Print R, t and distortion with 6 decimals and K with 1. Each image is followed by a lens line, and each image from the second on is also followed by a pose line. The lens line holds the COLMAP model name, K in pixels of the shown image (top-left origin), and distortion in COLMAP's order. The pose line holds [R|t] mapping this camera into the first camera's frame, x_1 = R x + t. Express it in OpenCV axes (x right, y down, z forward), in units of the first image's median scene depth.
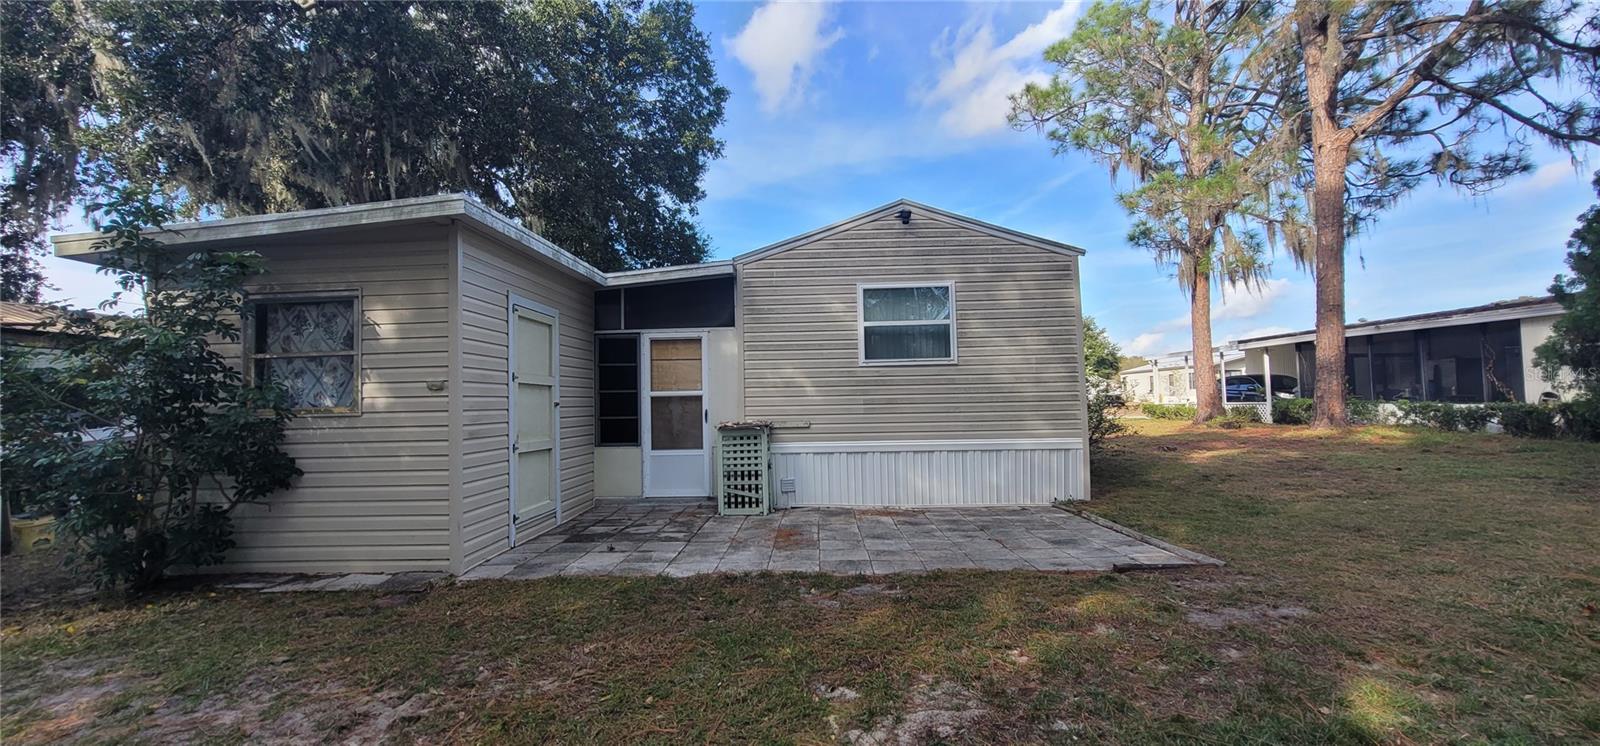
lens RADIAL K [[652.4, 0, 800.4], [0, 652.4, 370.3], [0, 0, 1]] dist [-0.008247, 0.003775]
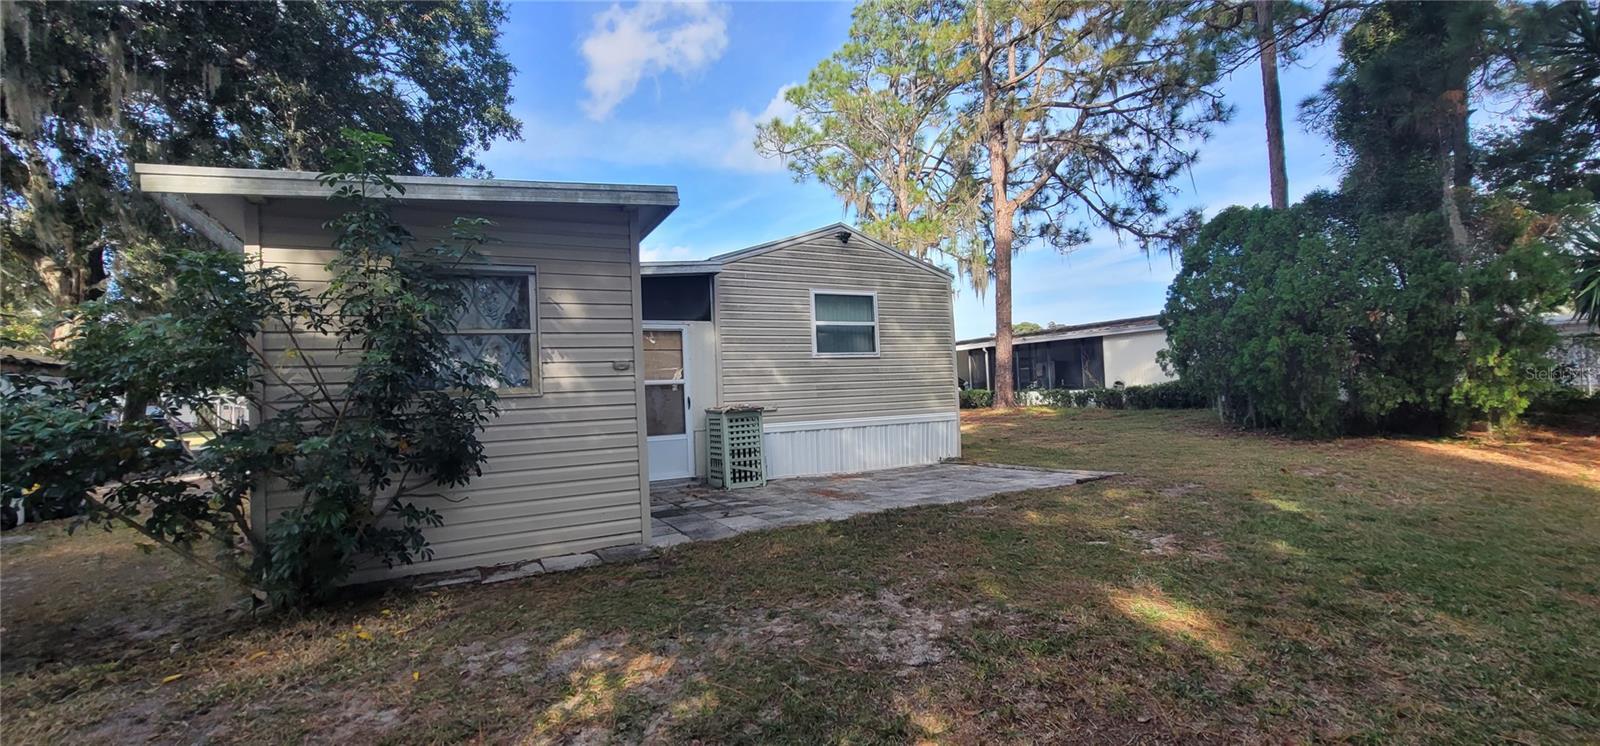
lens RADIAL K [[652.4, 0, 800.6], [0, 652.4, 372.2], [0, 0, 1]] dist [-0.008247, 0.003775]
pose [[0.865414, 0.001087, 0.501056, -0.527163], [0.000723, 0.999994, -0.003417, 0.023625], [-0.501057, 0.003319, 0.865408, -0.023455]]
